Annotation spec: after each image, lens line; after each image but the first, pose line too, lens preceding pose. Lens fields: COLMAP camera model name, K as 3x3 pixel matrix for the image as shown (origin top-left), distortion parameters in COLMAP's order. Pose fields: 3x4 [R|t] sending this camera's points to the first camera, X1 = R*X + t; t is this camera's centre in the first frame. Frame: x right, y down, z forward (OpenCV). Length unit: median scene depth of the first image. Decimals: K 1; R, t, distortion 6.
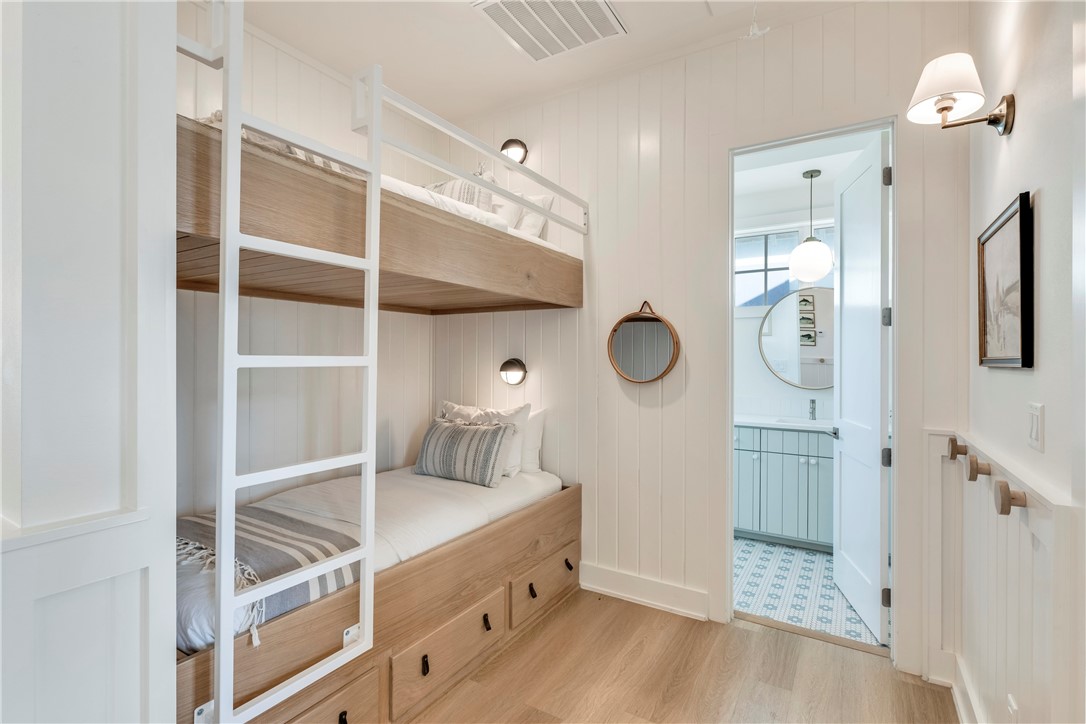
lens RADIAL K [[436.9, 0, 566.0], [0, 436.9, 364.2], [0, 0, 1]] dist [0.020112, 0.000076]
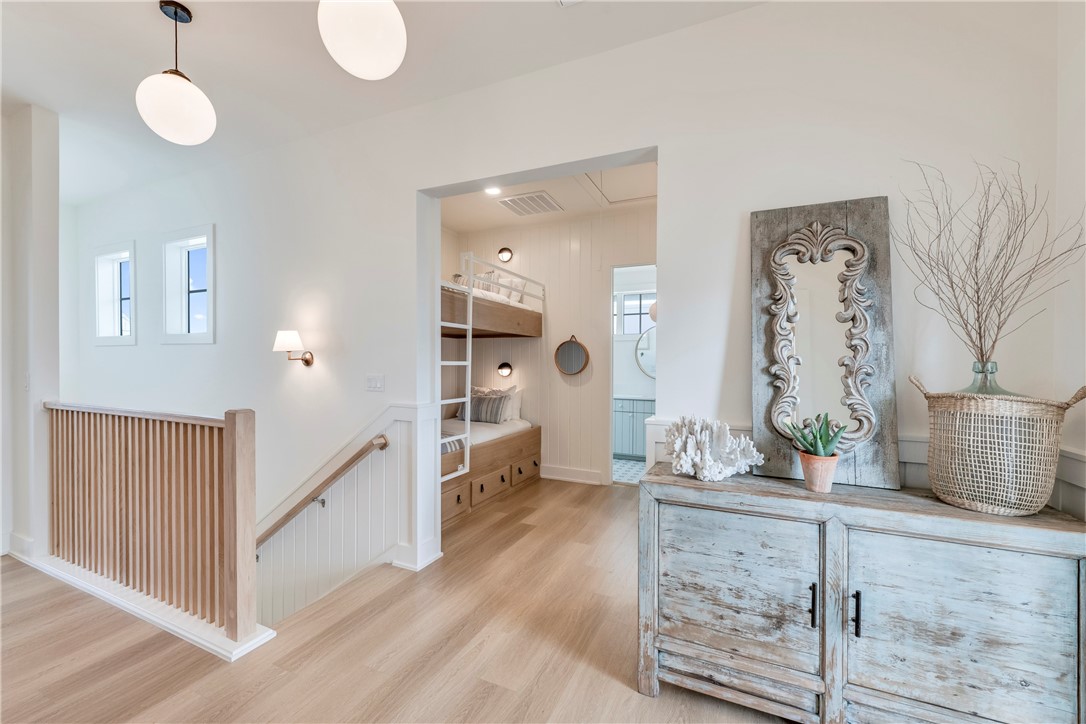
lens RADIAL K [[436.9, 0, 566.0], [0, 436.9, 364.2], [0, 0, 1]] dist [0.020112, 0.000076]
pose [[0.988547, 0.004049, 0.150861, -0.163278], [-0.002437, 0.999938, -0.010864, 0.015449], [-0.150896, 0.010372, 0.988495, -1.045182]]
